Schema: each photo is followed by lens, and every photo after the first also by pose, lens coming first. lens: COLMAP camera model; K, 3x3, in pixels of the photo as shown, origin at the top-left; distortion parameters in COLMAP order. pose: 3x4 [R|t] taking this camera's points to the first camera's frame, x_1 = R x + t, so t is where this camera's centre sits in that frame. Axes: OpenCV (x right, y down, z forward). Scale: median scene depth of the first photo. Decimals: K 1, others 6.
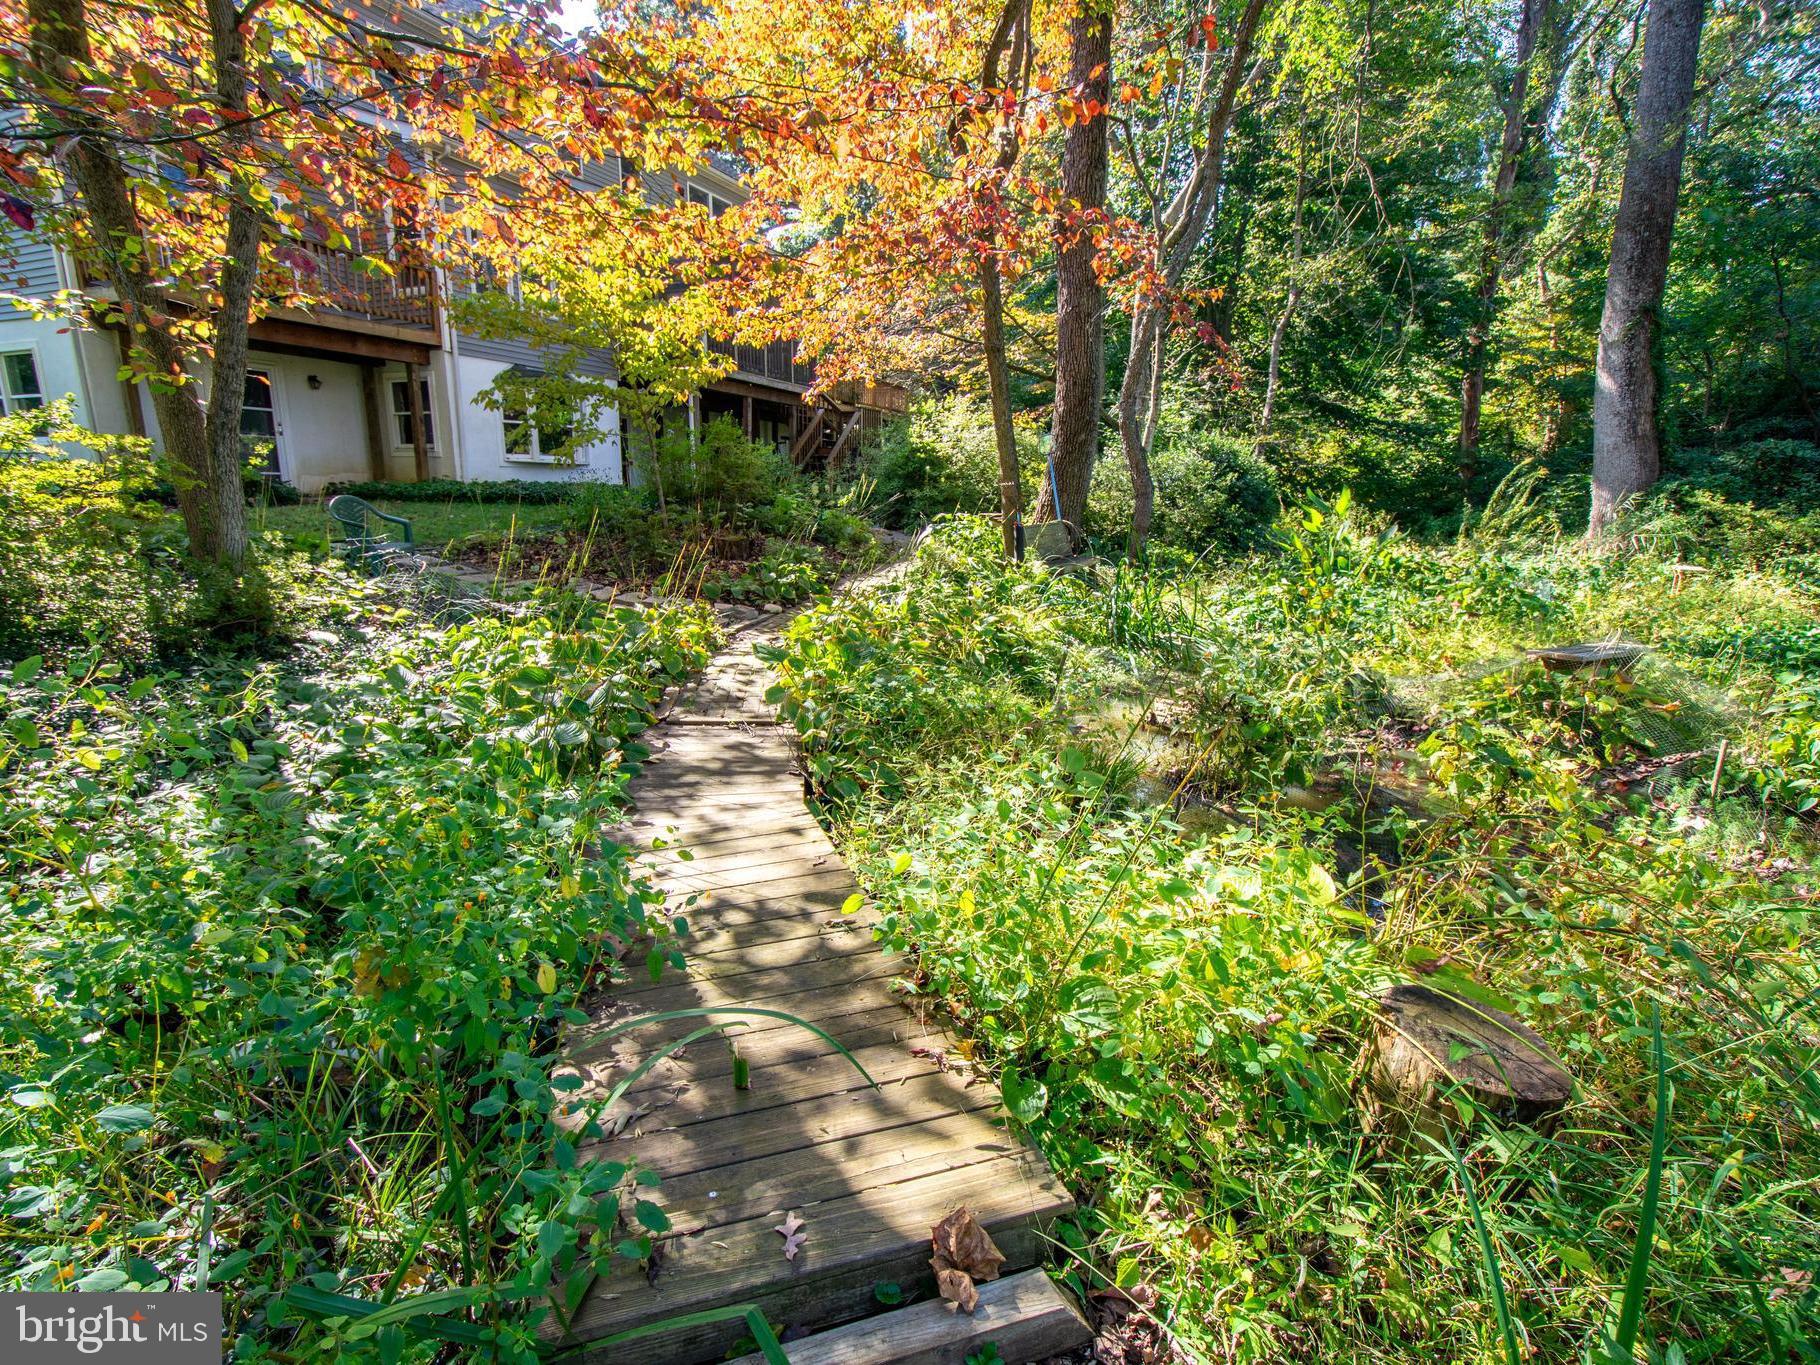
lens RADIAL K [[854.9, 0, 916.0], [0, 854.9, 689.2], [0, 0, 1]] dist [-0.001281, -0.002373]
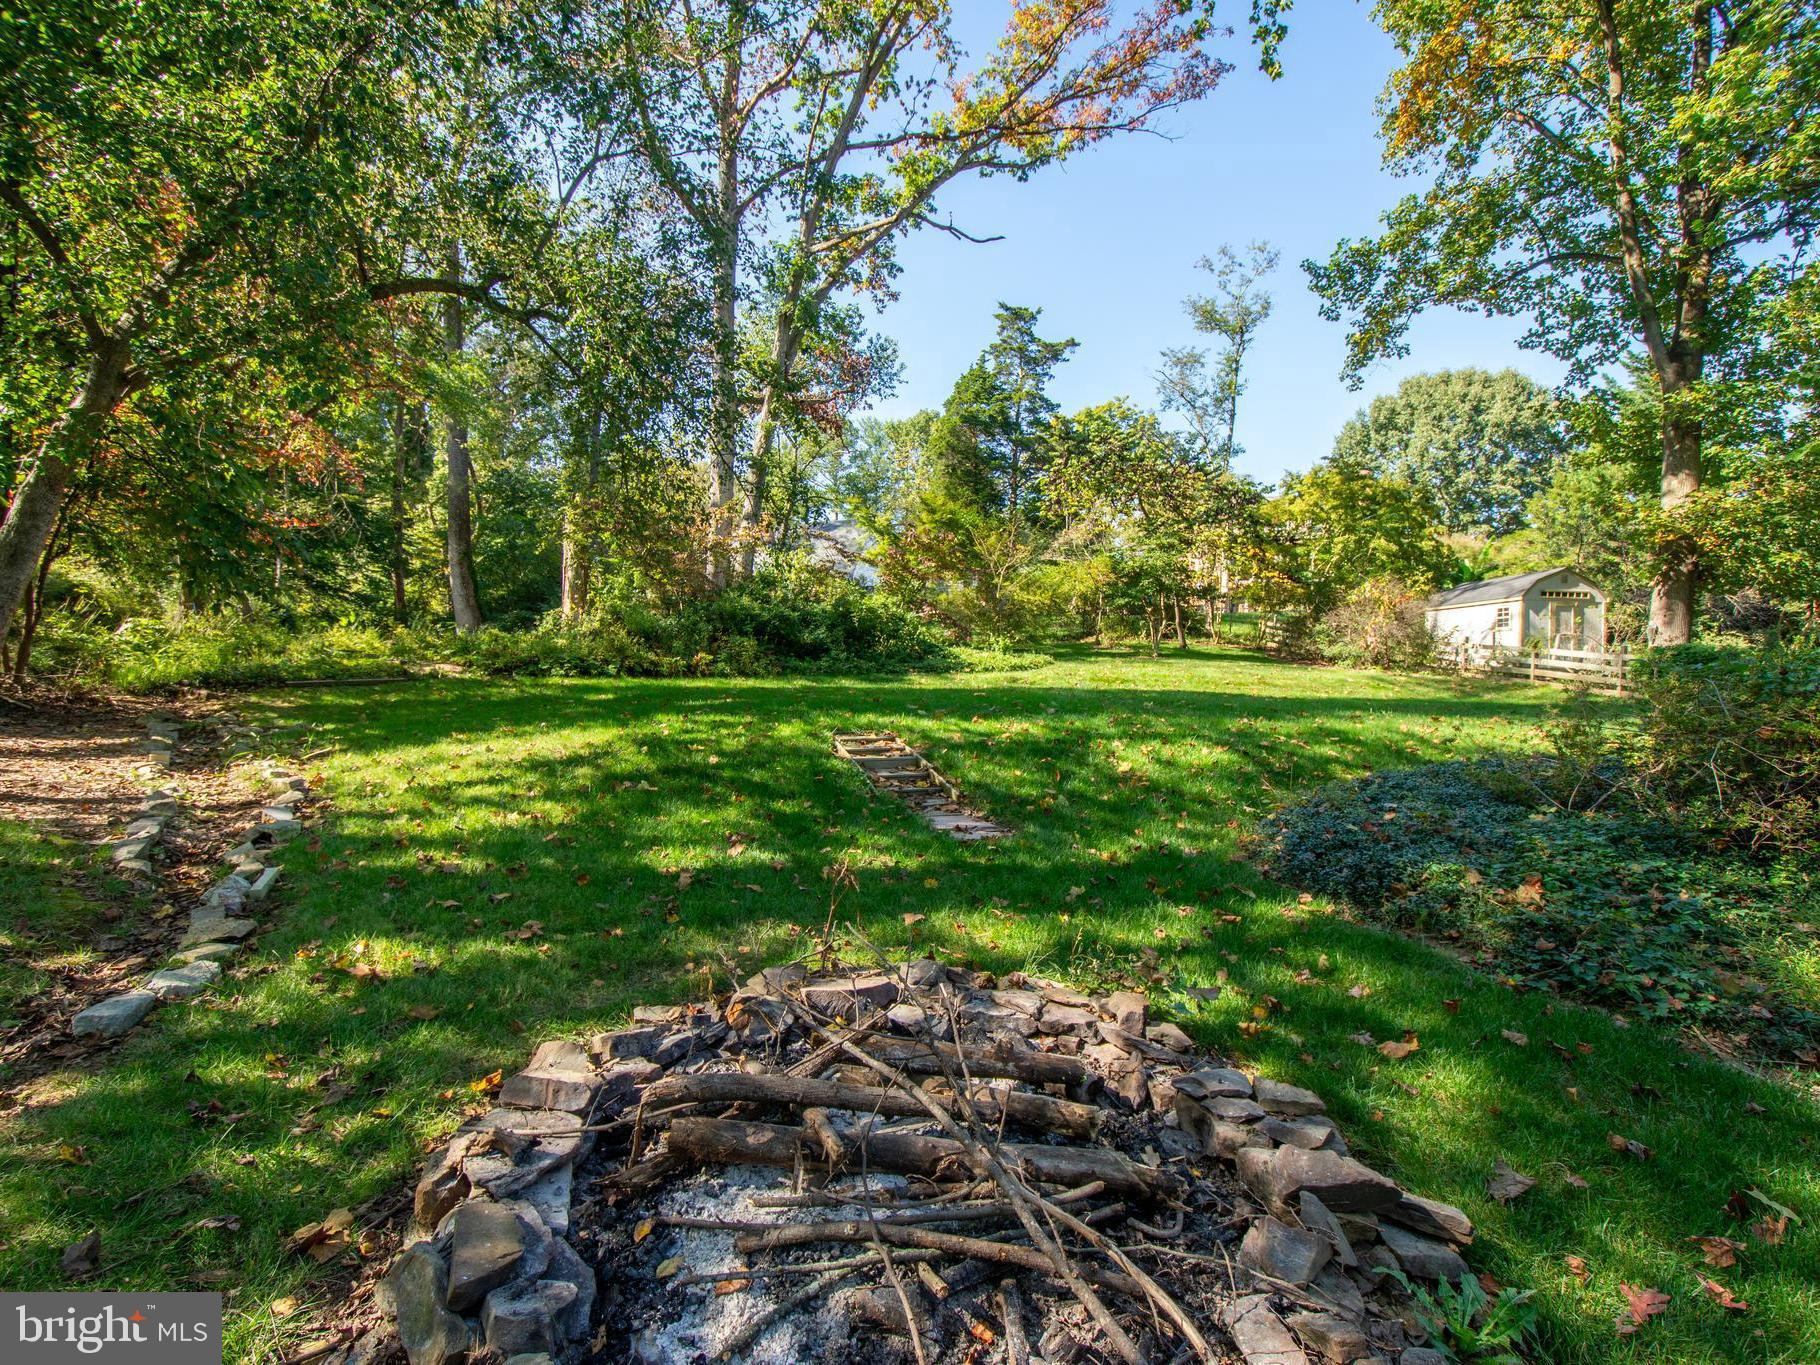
lens RADIAL K [[852.7, 0, 911.7], [0, 852.7, 681.9], [0, 0, 1]] dist [0.004353, 0.000798]
pose [[0.459144, -0.022321, 0.888081, -0.582987], [0.198213, 0.977057, -0.077921, 0.278249], [-0.865967, 0.211806, 0.453034, -0.906078]]
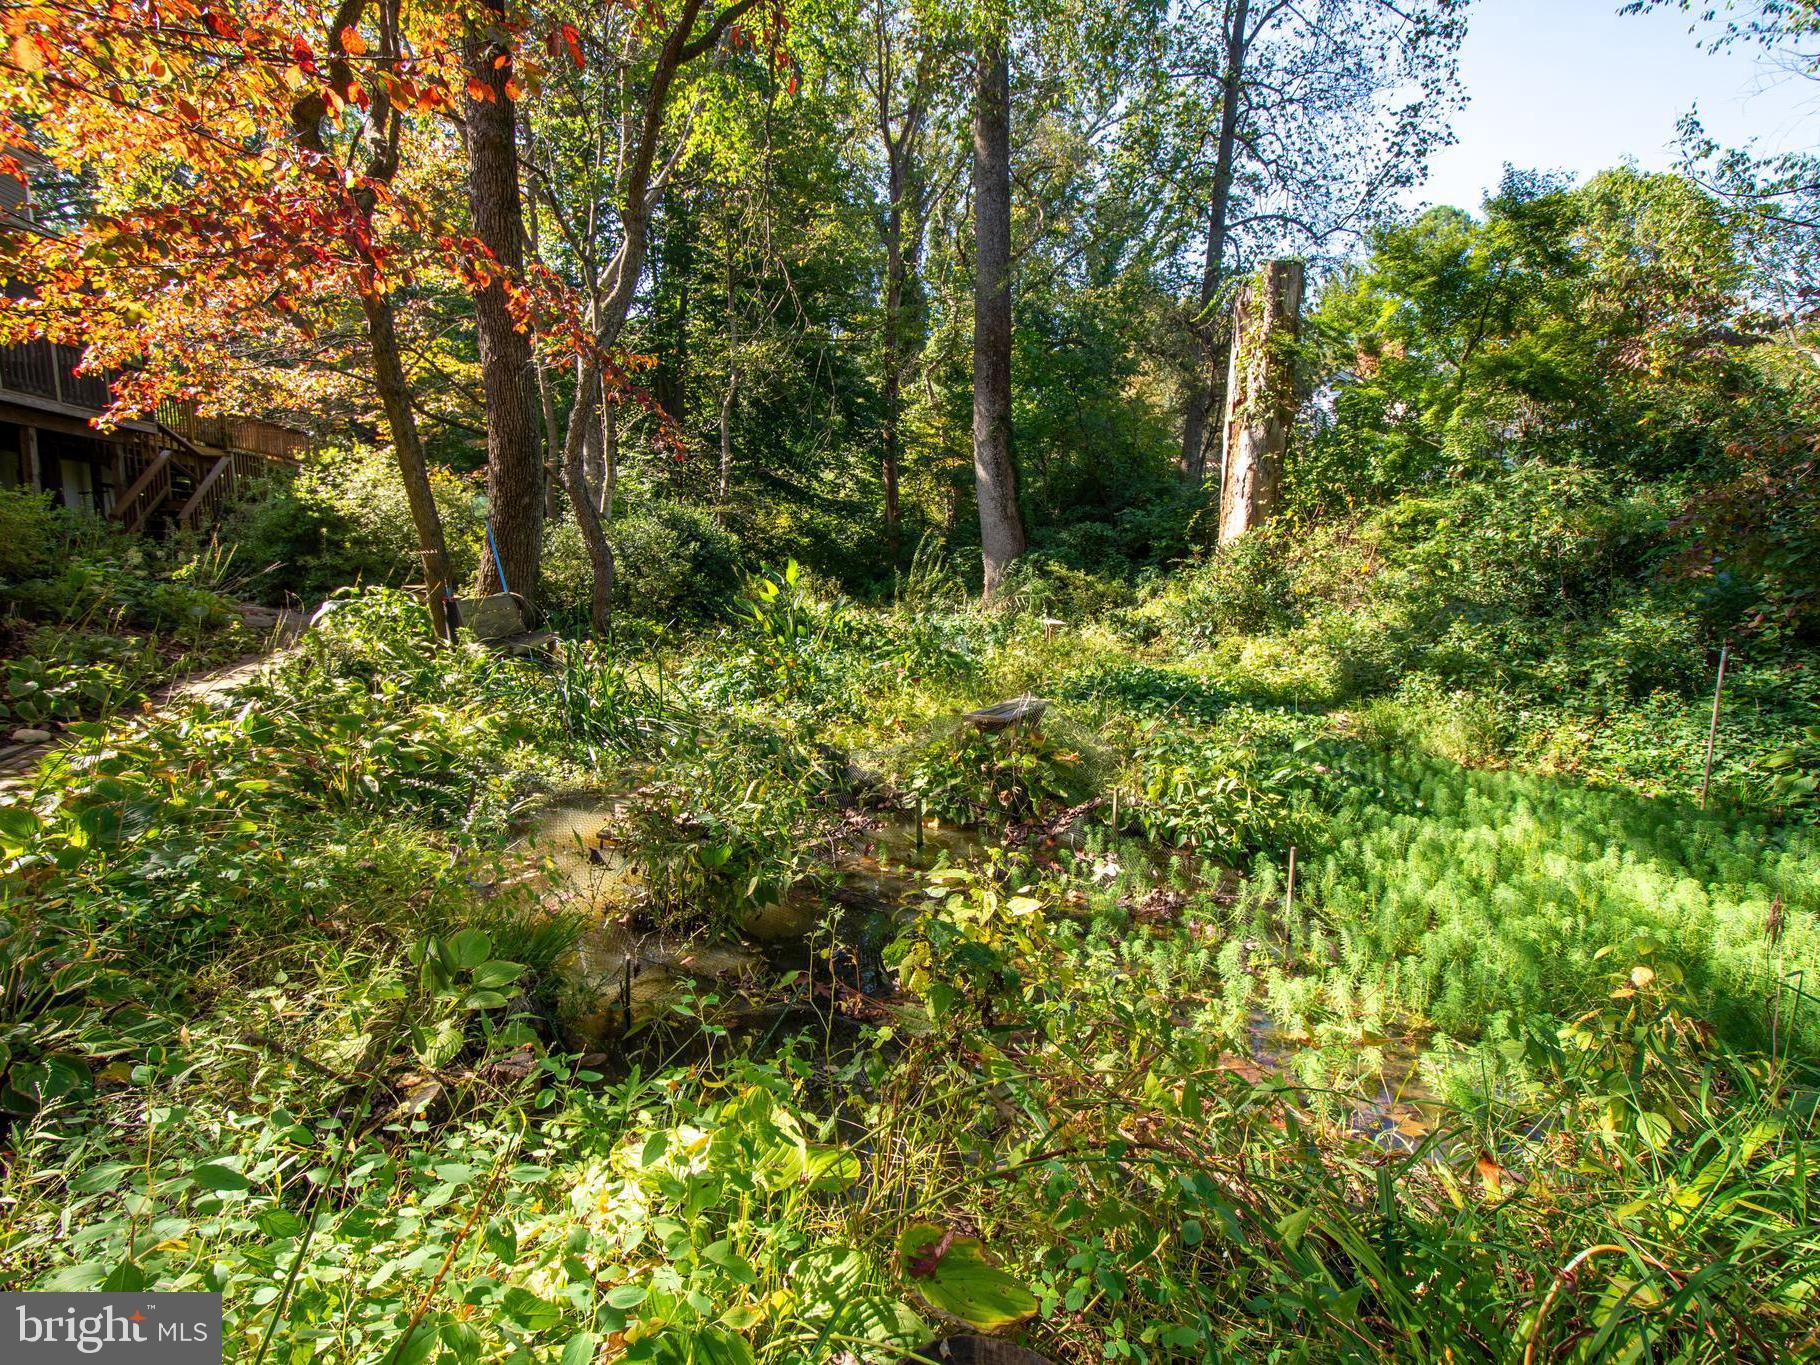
lens RADIAL K [[852.7, 0, 909.5], [0, 852.7, 681.3], [0, 0, 1]] dist [0.004353, 0.000798]
pose [[0.838337, -0.074705, 0.540009, 0.034858], [0.118467, 0.991859, -0.046700, -0.017494], [-0.532124, 0.103123, 0.840363, 0.053047]]
